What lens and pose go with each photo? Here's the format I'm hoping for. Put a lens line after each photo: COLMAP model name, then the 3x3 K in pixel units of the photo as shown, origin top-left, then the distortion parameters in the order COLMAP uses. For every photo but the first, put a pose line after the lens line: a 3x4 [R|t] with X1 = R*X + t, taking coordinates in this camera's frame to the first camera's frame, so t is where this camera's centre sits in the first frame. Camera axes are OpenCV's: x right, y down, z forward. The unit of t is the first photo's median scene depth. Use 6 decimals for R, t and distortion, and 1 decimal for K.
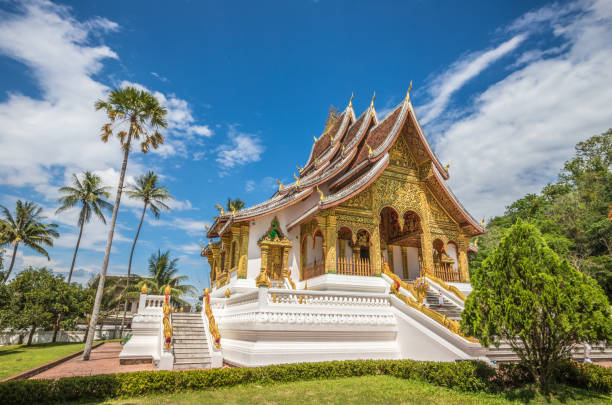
lens RADIAL K [[345.5, 0, 304.7], [0, 345.5, 202.1], [0, 0, 1]] dist [-0.028576, 0.001818]
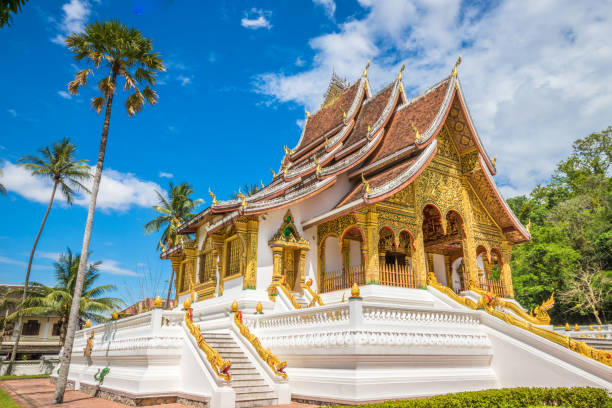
lens RADIAL K [[441.5, 0, 309.1], [0, 441.5, 198.9], [0, 0, 1]] dist [-0.005378, 0.005999]
pose [[0.984164, 0.048826, 0.170403, -0.219583], [-0.050929, 0.998670, 0.007986, 0.006665], [-0.169787, -0.016538, 0.985342, 0.013020]]
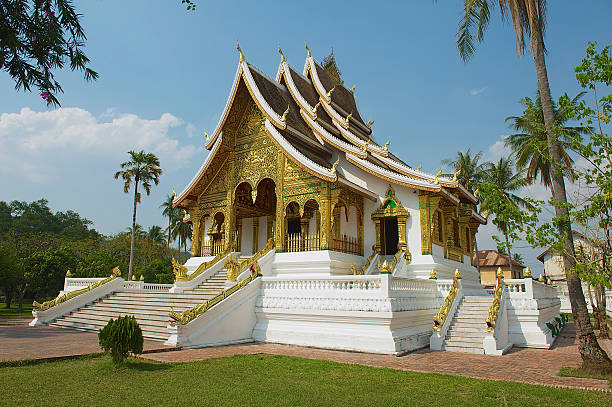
lens RADIAL K [[407.3, 0, 306.0], [0, 407.3, 201.4], [0, 0, 1]] dist [-0.031134, -0.001090]
pose [[0.538569, -0.188073, -0.821323, 1.253733], [0.271750, 0.961452, -0.041966, 0.159158], [0.797556, -0.200593, 0.568917, 0.471126]]
